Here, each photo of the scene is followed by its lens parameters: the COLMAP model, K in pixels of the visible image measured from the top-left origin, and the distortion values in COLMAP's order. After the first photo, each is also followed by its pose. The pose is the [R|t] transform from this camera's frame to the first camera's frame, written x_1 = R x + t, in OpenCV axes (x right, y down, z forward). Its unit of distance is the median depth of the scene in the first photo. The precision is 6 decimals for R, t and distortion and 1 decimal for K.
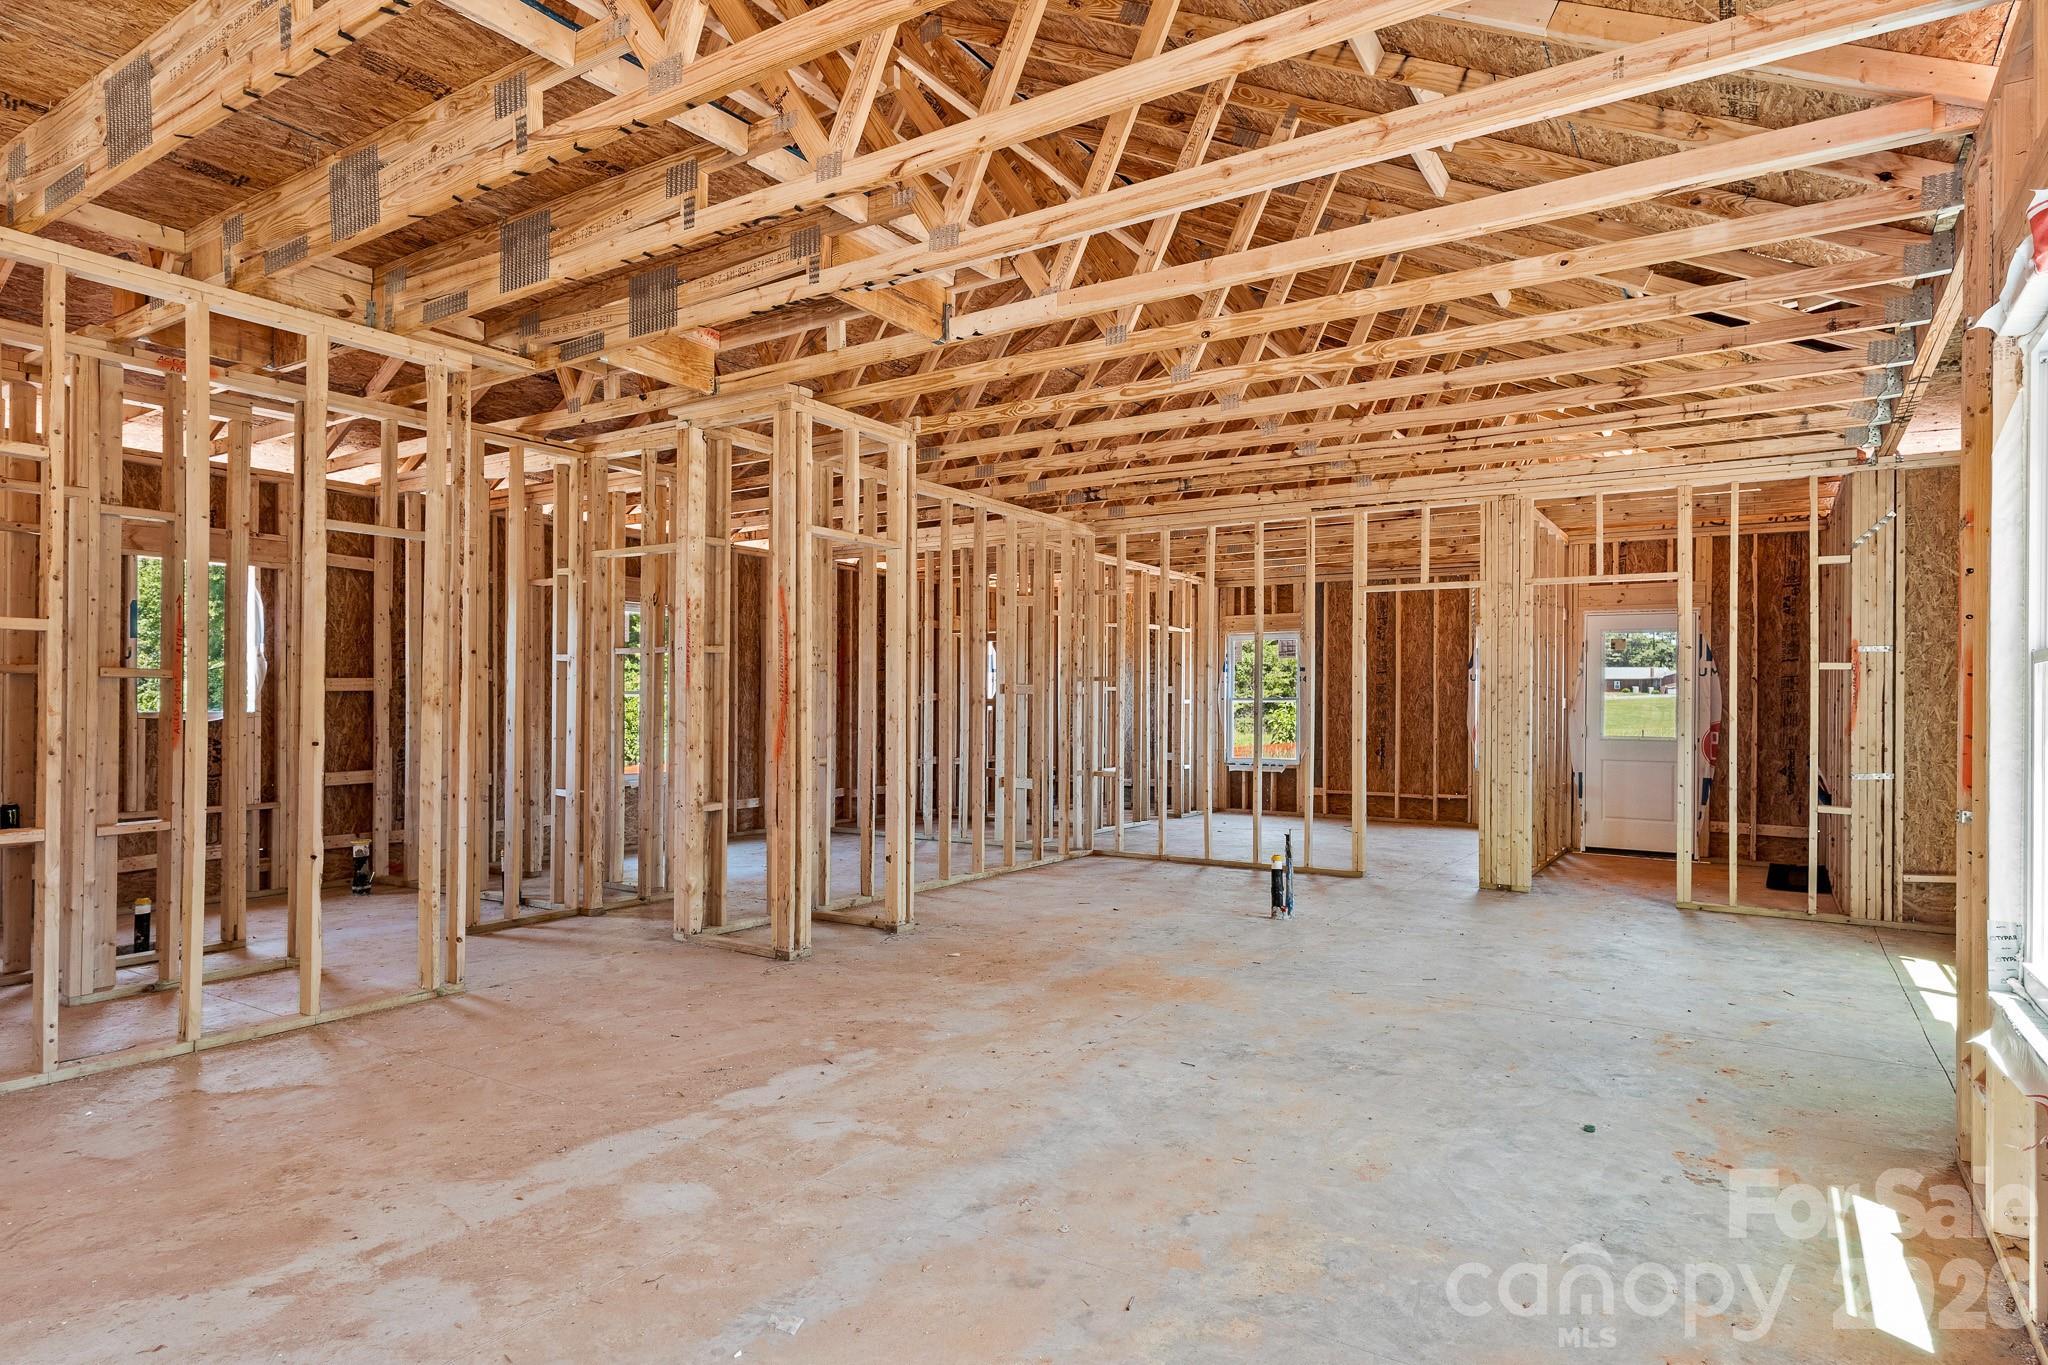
lens RADIAL K [[1130.8, 0, 1040.1], [0, 1130.8, 699.8], [0, 0, 1]] dist [0.014395, 0.000267]
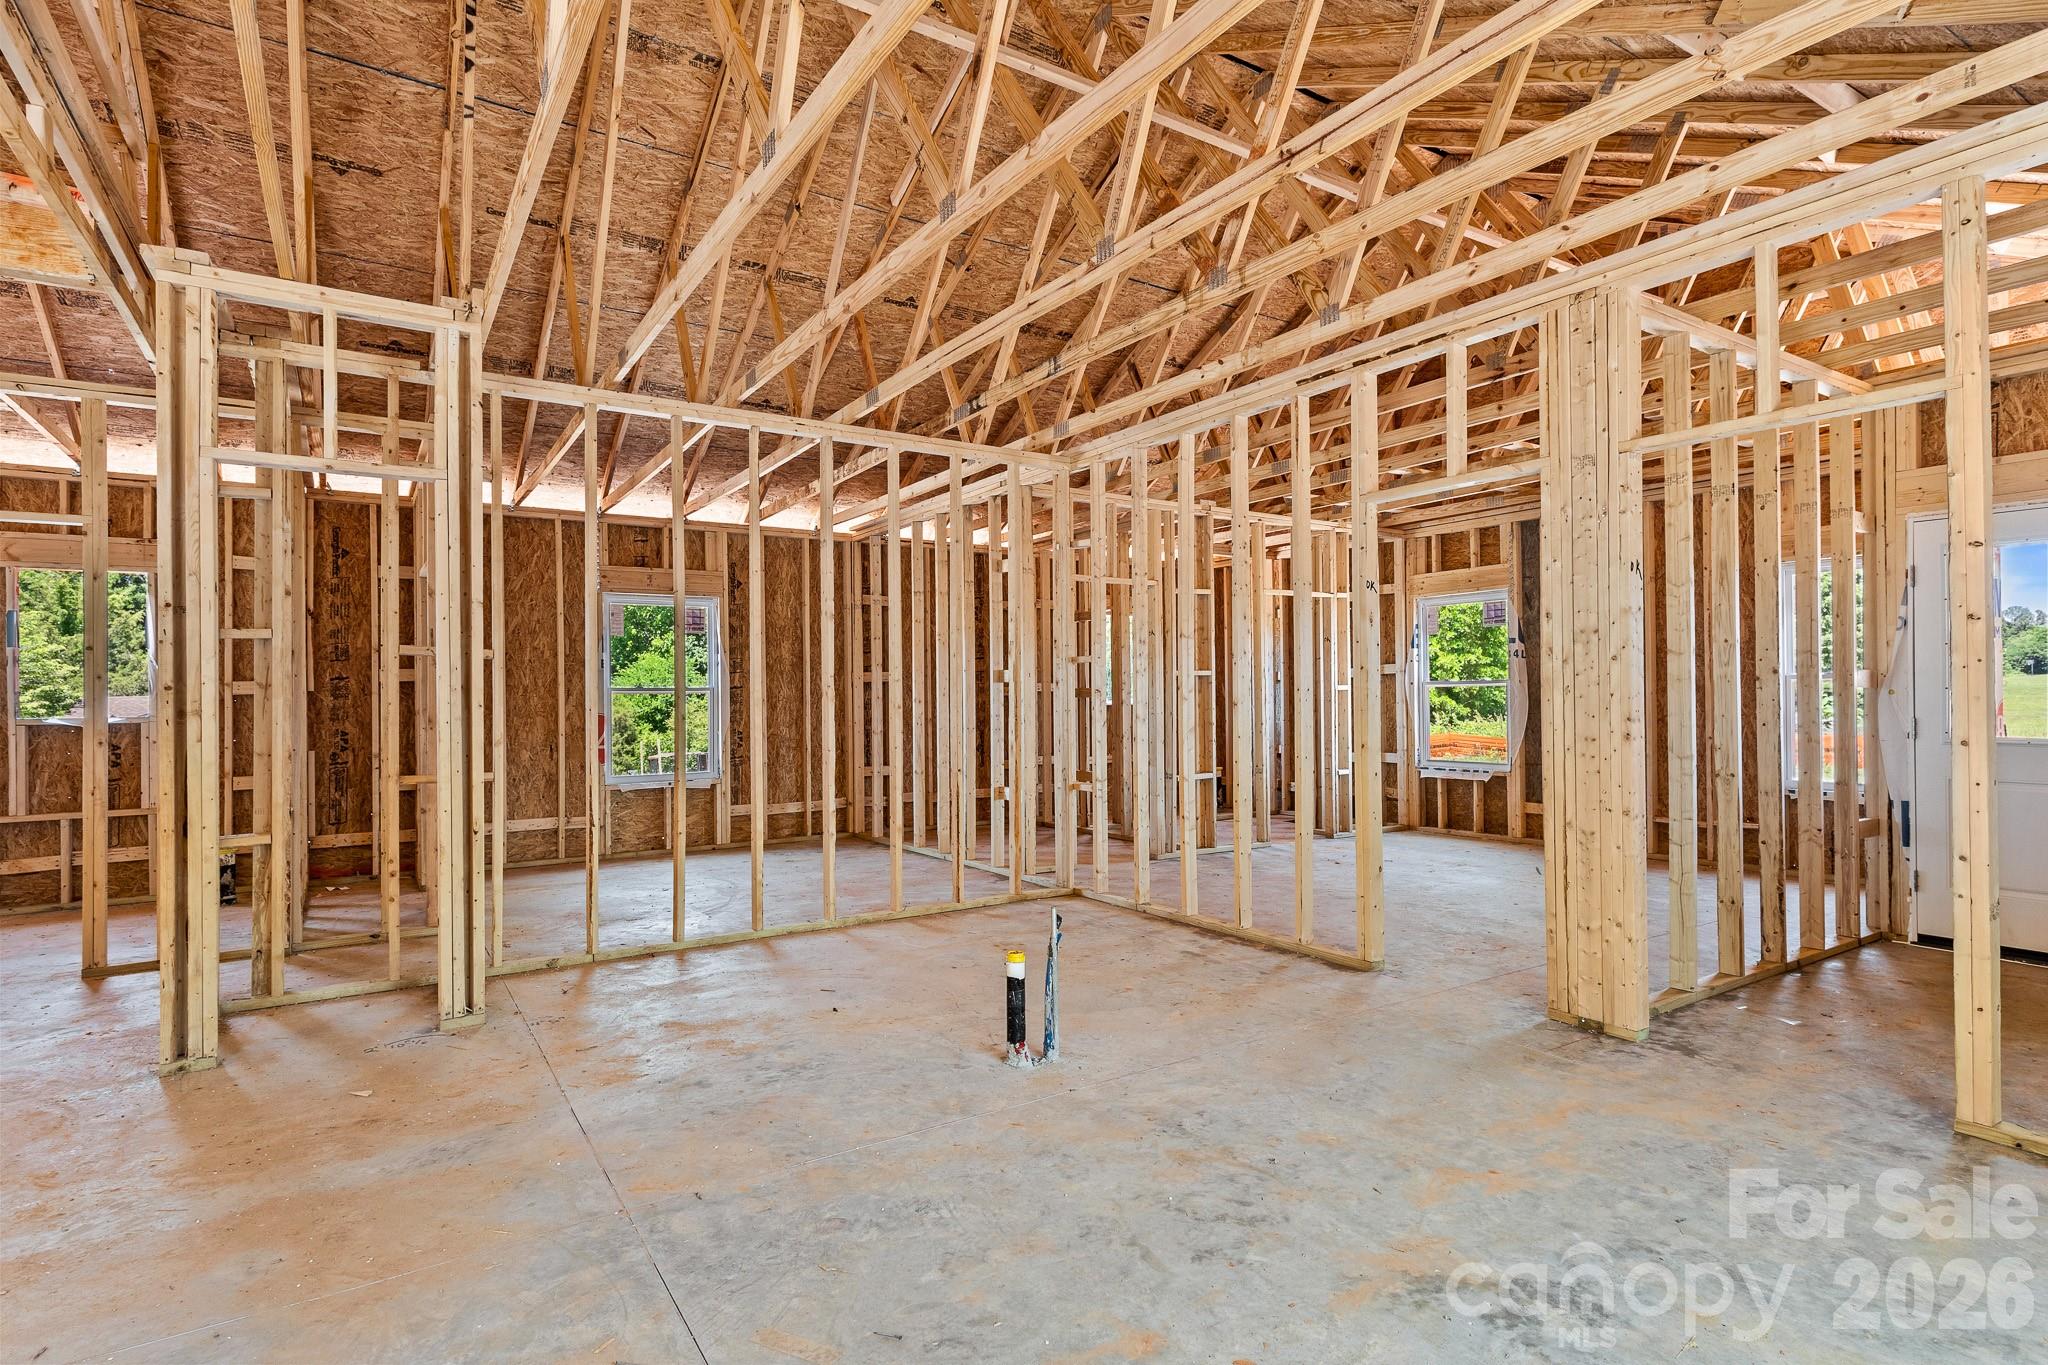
lens RADIAL K [[1030.4, 0, 1030.9], [0, 1030.4, 690.7], [0, 0, 1]] dist [0.012092, 0.000717]
pose [[0.912341, -0.017483, -0.409057, 0.654842], [0.017679, 0.999838, -0.003302, 0.007198], [0.409049, -0.004219, 0.912503, 0.787197]]
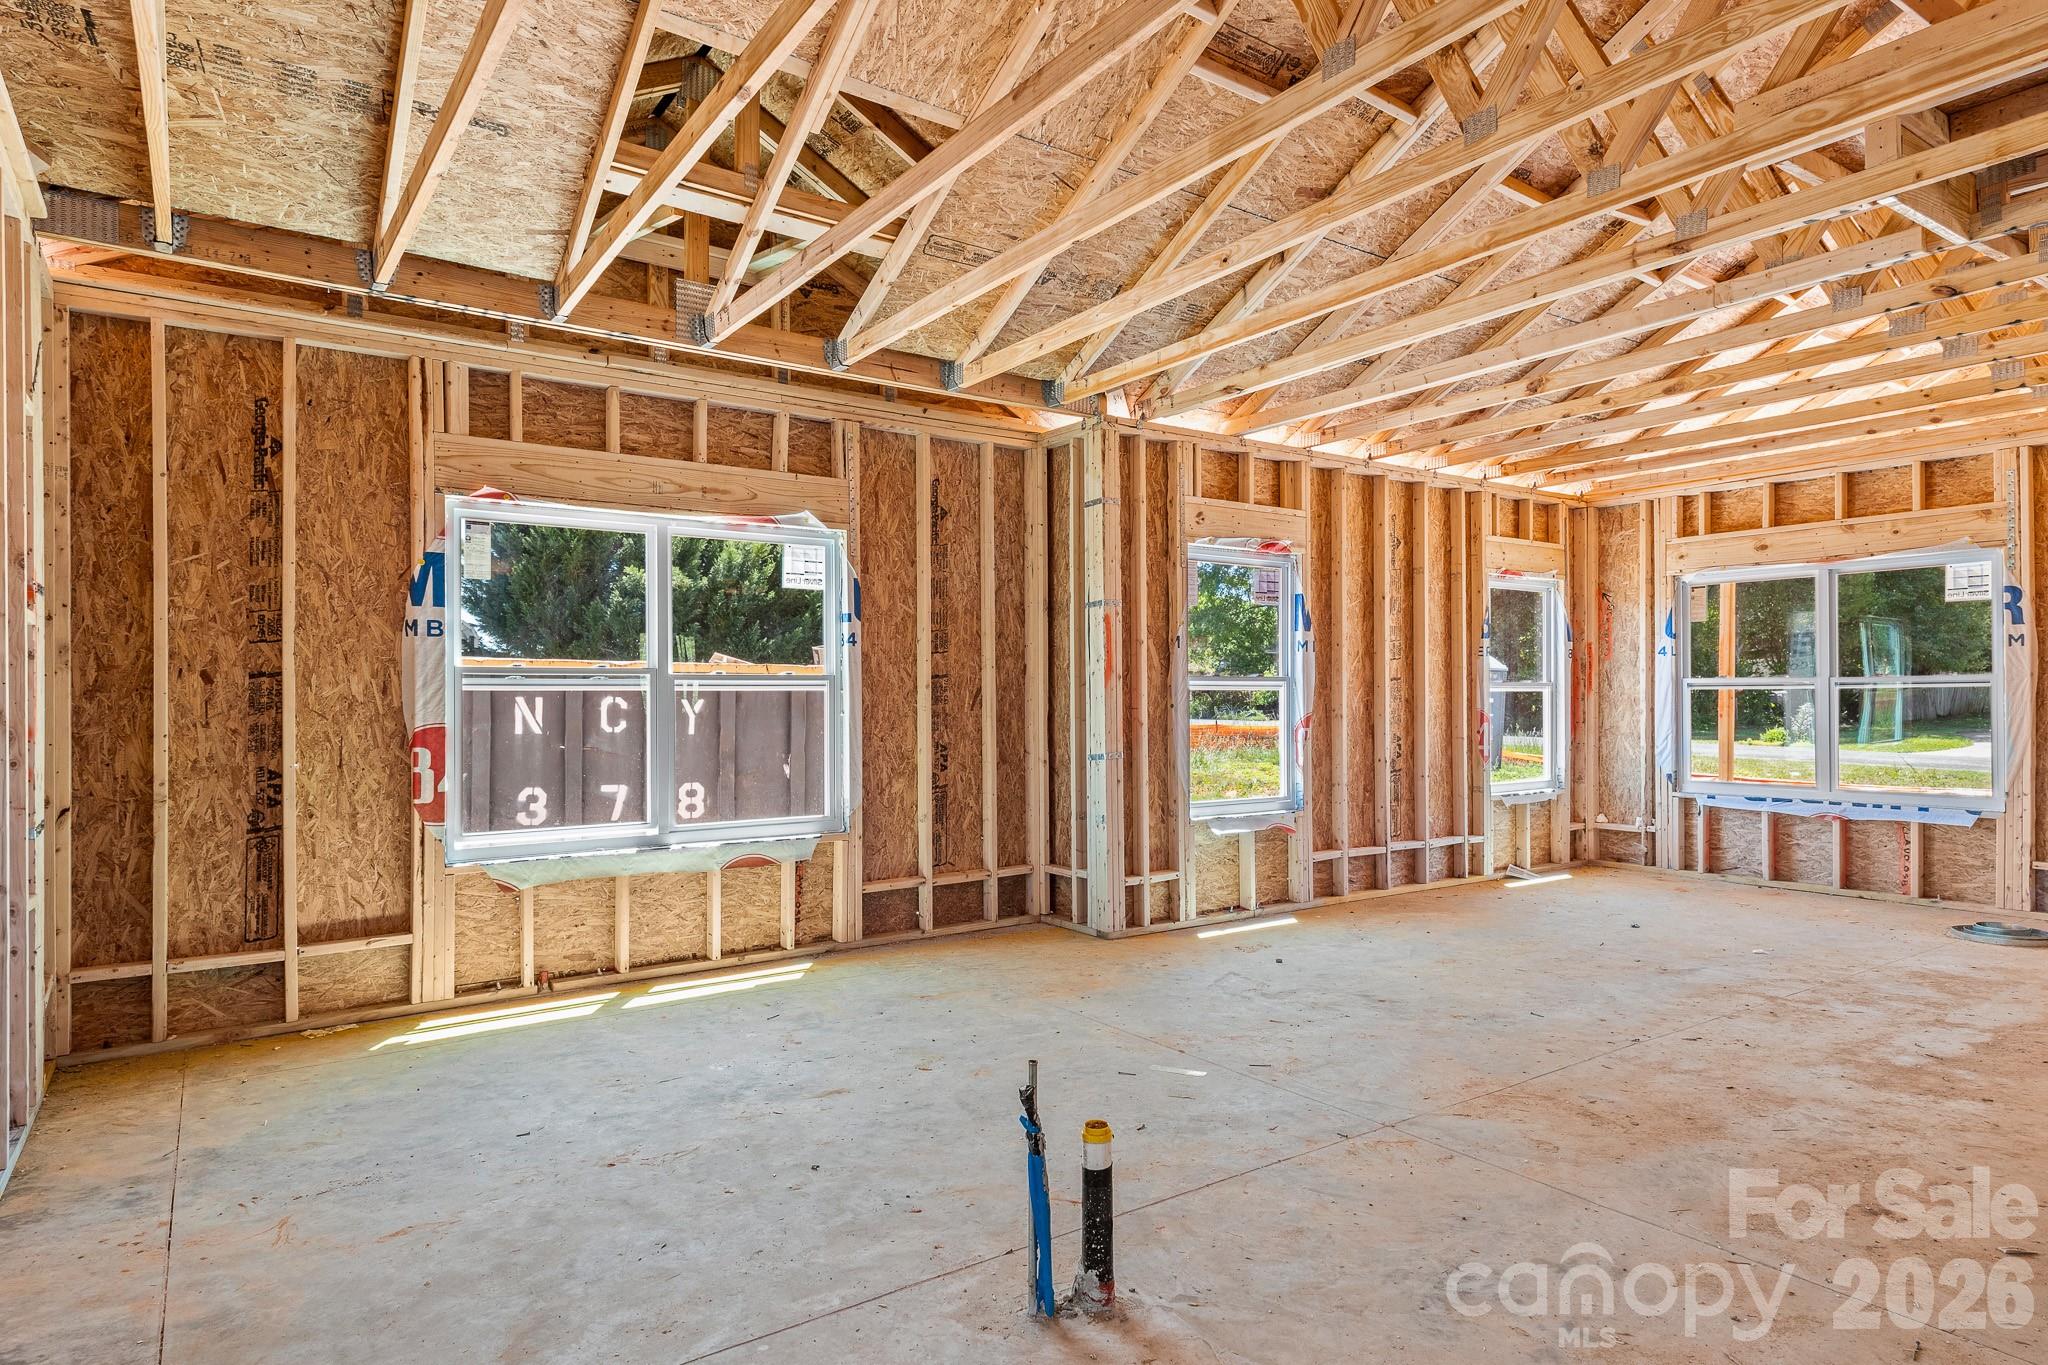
lens RADIAL K [[1157.8, 0, 1025.1], [0, 1157.8, 693.8], [0, 0, 1]] dist [0.023598, 0.000016]
pose [[-0.922301, -0.001586, 0.386468, 0.136406], [-0.004450, 0.999969, -0.006514, 0.008280], [-0.386446, -0.007728, -0.922280, 2.023754]]
